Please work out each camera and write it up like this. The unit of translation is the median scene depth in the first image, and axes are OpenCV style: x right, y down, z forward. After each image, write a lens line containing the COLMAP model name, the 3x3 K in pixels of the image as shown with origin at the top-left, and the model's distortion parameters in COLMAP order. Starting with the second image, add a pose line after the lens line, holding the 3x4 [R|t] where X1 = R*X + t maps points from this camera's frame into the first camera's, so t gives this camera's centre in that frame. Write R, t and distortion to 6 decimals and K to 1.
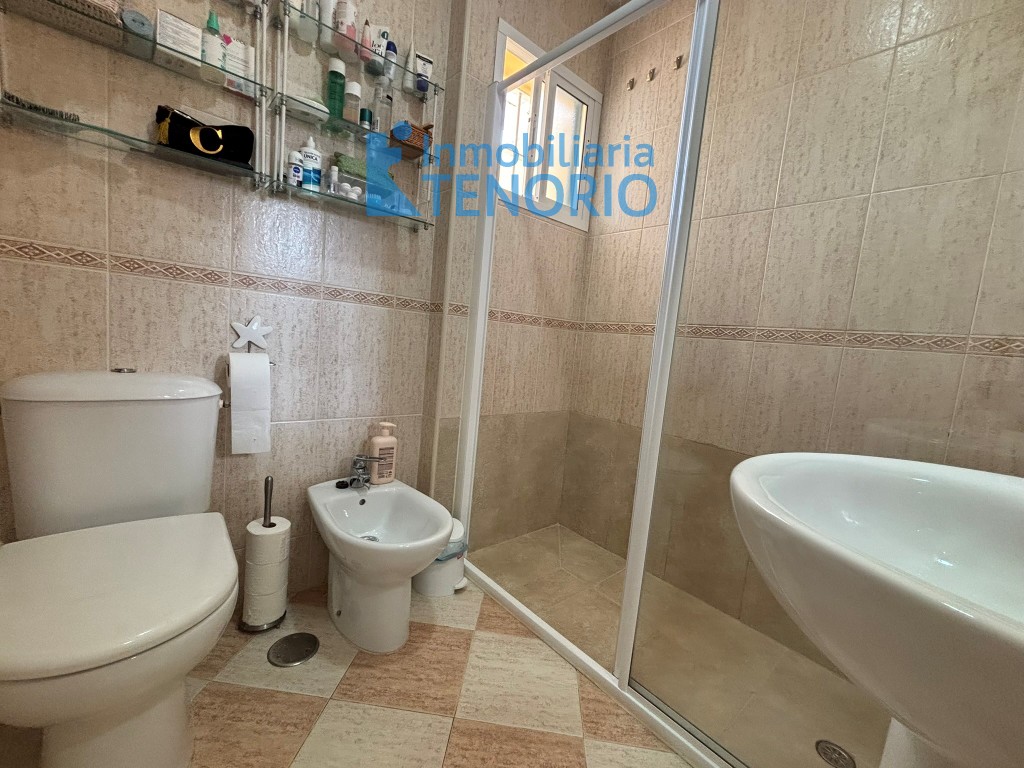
lens RADIAL K [[416.2, 0, 510.0], [0, 416.2, 382.4], [0, 0, 1]] dist [0.002065, 0.000394]
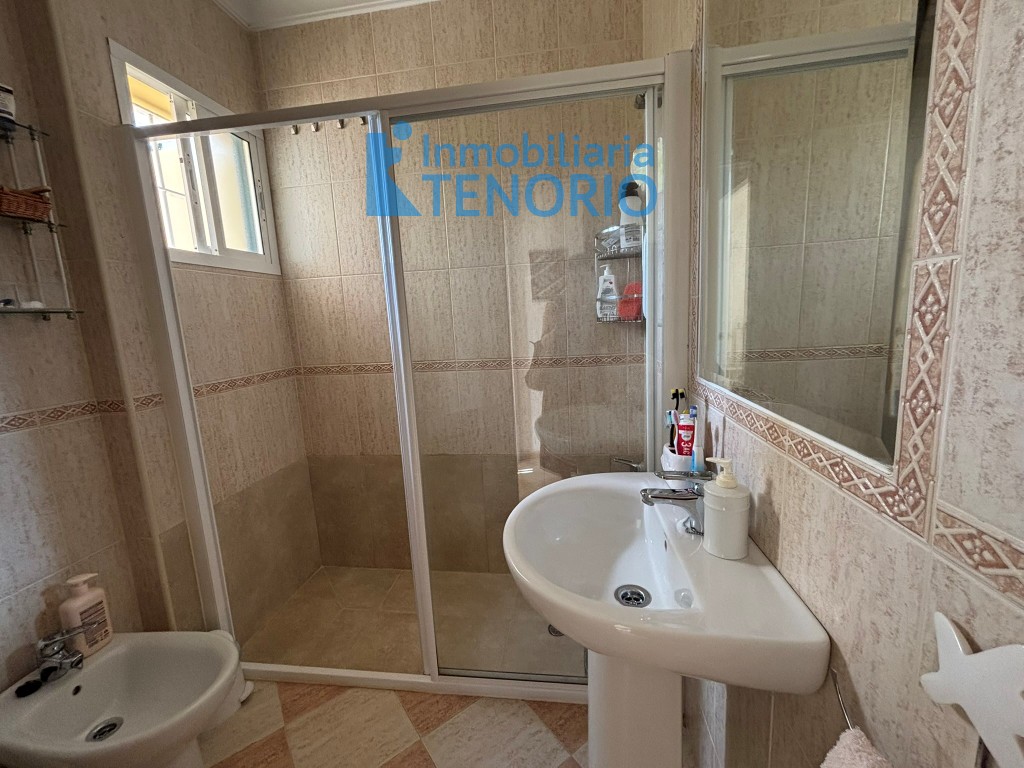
lens RADIAL K [[416.2, 0, 513.6], [0, 416.2, 381.7], [0, 0, 1]] dist [0.002065, 0.000394]
pose [[0.740552, -0.227136, 0.632449, -0.105965], [0.185588, 0.973671, 0.132372, -0.195610], [-0.645864, 0.019346, 0.763207, -0.100228]]
